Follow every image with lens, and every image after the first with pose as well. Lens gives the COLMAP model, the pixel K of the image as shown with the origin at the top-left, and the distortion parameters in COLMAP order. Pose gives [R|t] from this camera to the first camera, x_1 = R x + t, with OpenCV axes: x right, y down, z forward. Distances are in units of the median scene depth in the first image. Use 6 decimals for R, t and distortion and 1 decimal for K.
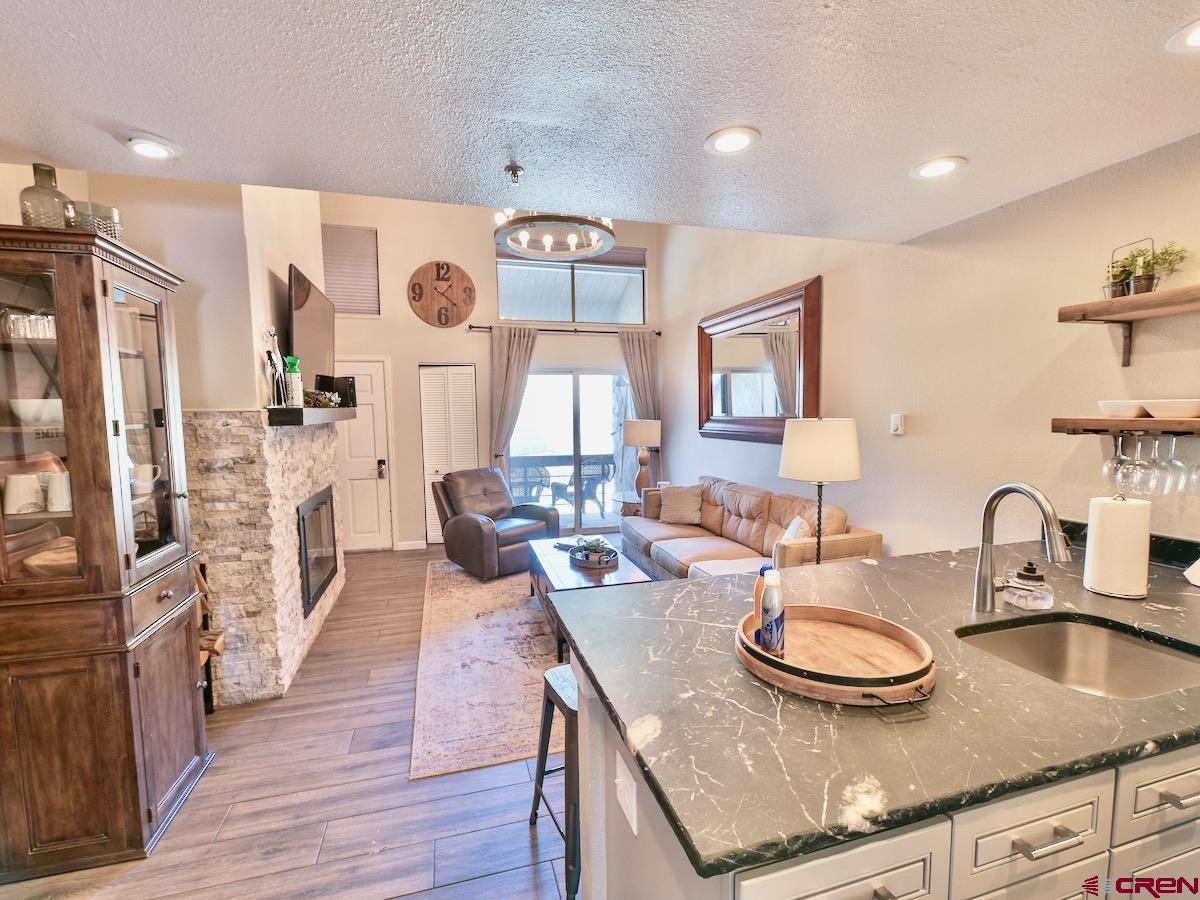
lens RADIAL K [[536.3, 0, 591.7], [0, 536.3, 456.3], [0, 0, 1]] dist [-0.003346, -0.003123]
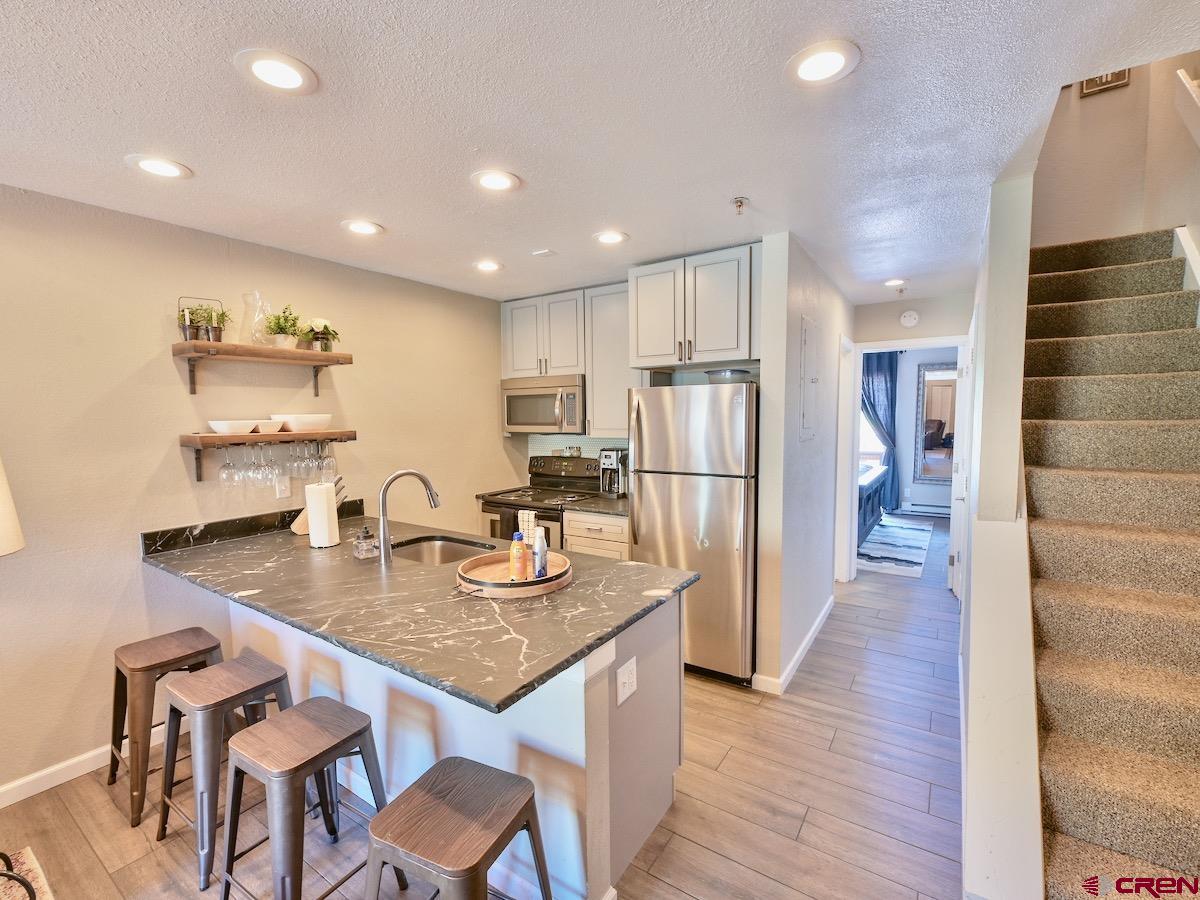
lens RADIAL K [[536.3, 0, 591.7], [0, 536.3, 456.3], [0, 0, 1]] dist [-0.003346, -0.003123]
pose [[-0.642246, -0.038054, 0.765554, -0.597867], [0.083148, 0.989414, 0.118937, -0.102726], [-0.761976, 0.140041, -0.632283, 1.176488]]
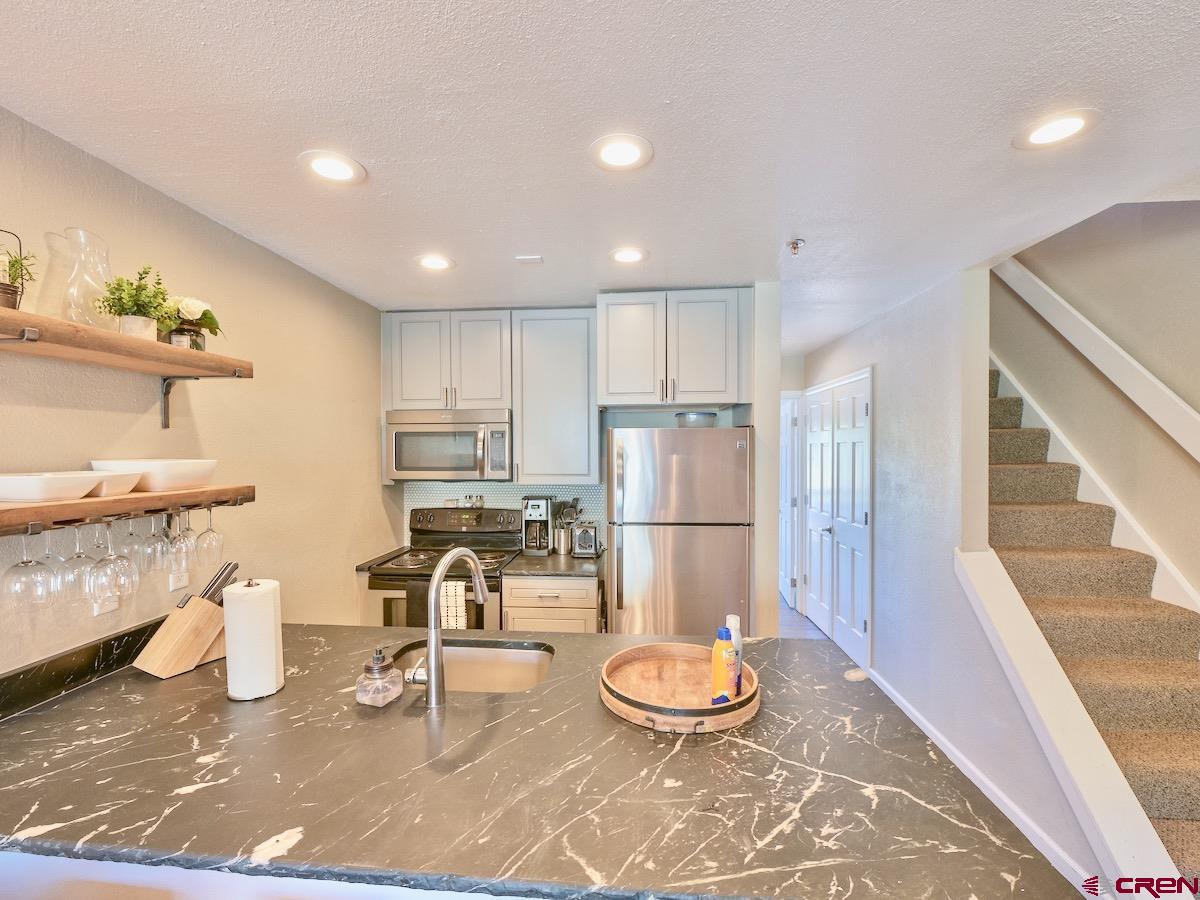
lens RADIAL K [[536.3, 0, 591.7], [0, 536.3, 456.3], [0, 0, 1]] dist [-0.003346, -0.003123]
pose [[-0.934969, 0.013066, 0.354488, 0.133044], [0.045840, 0.995393, 0.084215, -0.153038], [-0.351754, 0.094988, -0.931261, 1.377364]]
